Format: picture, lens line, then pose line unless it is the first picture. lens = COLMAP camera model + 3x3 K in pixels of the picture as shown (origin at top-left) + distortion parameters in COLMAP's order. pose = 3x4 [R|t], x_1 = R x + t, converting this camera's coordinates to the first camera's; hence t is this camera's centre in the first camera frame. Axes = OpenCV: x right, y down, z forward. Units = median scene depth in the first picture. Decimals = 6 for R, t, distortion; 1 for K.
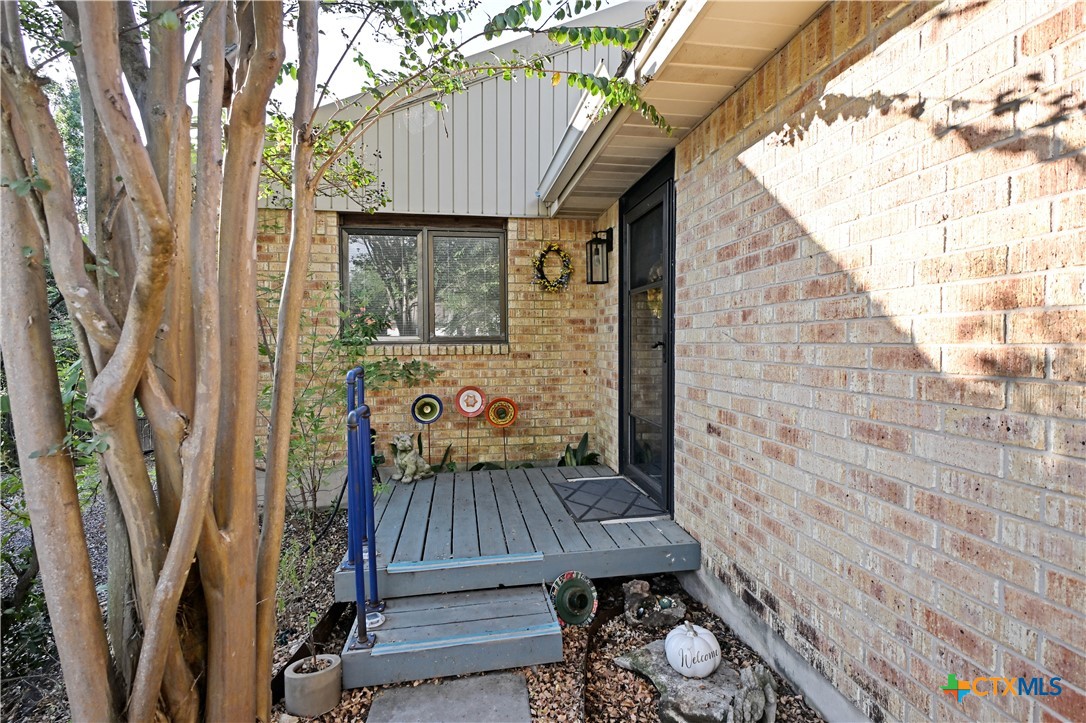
lens RADIAL K [[545.9, 0, 546.1], [0, 545.9, 361.1], [0, 0, 1]] dist [0.003990, -0.000146]
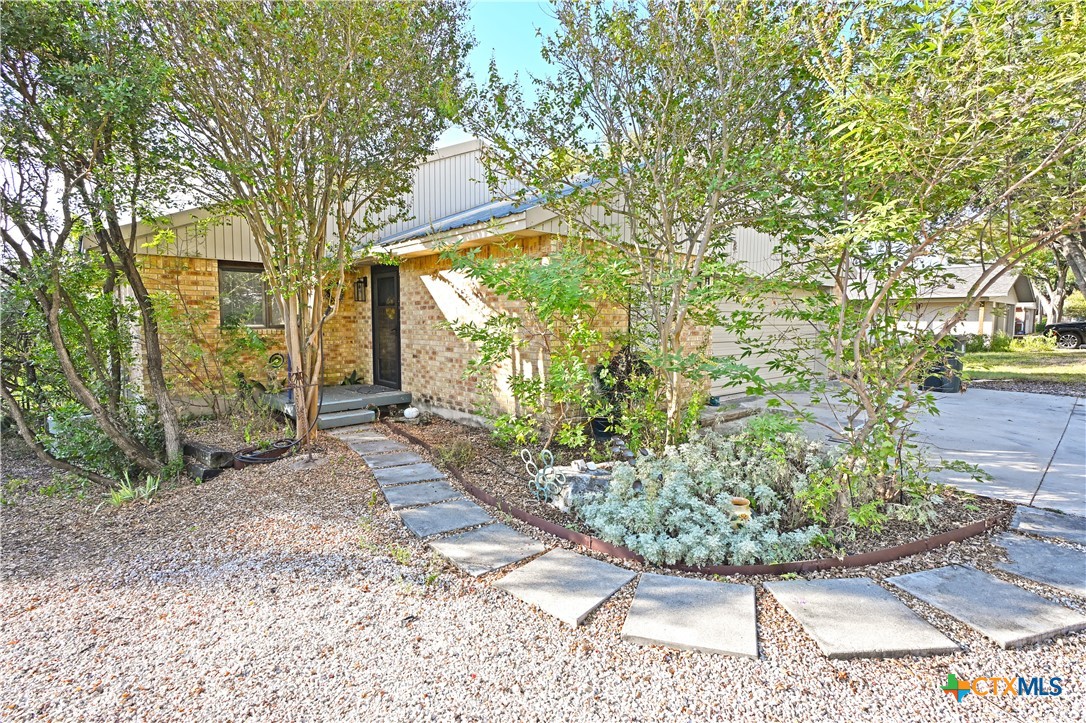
lens RADIAL K [[545.9, 0, 544.8], [0, 545.9, 363.7], [0, 0, 1]] dist [0.003990, -0.000146]
pose [[0.851038, -0.036725, 0.523819, -0.632241], [0.013272, 0.998737, 0.048458, 0.019425], [-0.524937, -0.034288, 0.850450, -1.856296]]
